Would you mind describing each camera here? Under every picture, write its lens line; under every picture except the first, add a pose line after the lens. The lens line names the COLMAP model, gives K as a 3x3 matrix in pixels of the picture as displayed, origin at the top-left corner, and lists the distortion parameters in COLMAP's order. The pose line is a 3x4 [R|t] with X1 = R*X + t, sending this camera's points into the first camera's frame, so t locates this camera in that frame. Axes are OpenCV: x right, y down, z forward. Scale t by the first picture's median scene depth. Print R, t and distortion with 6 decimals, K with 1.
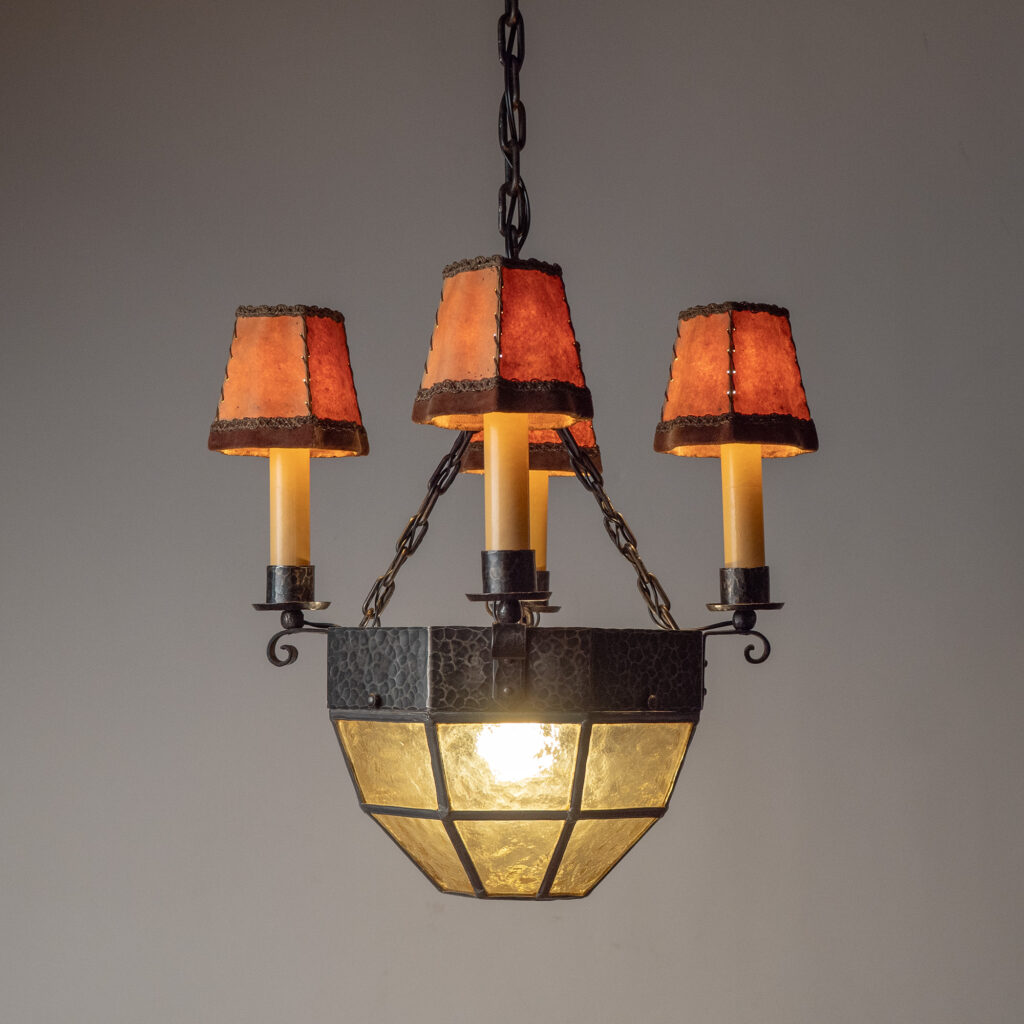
lens RADIAL K [[2343.3, 0, 512.0], [0, 2343.3, 512.0], [0, 0, 1]] dist [-0.005205, 0.015723]
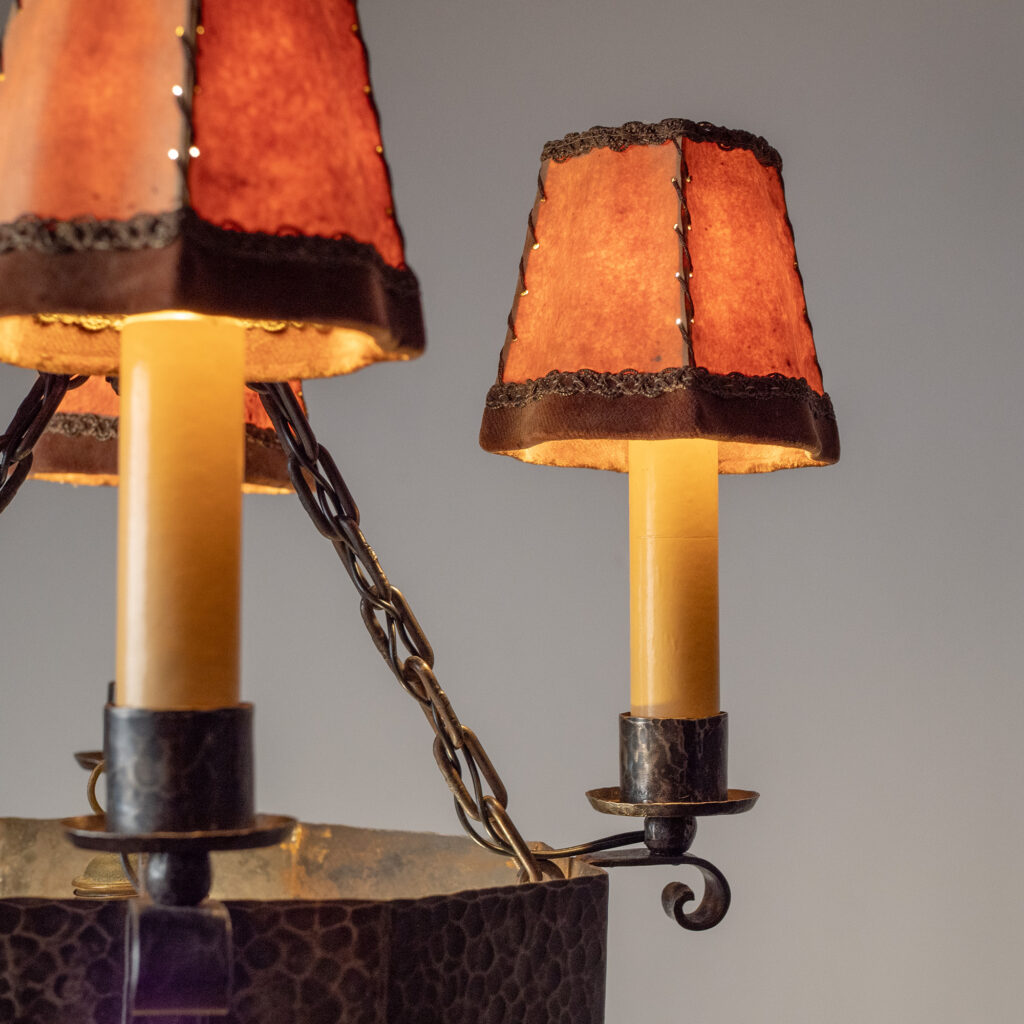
lens RADIAL K [[2138.0, 0, 633.6], [0, 2138.0, 514.4], [0, 0, 1]] dist [-0.162399, 0.351178]
pose [[0.958262, 0.031361, 0.284166, -0.026773], [-0.030489, 0.999507, -0.007492, -0.011965], [-0.284261, -0.001485, 0.958746, 0.622079]]
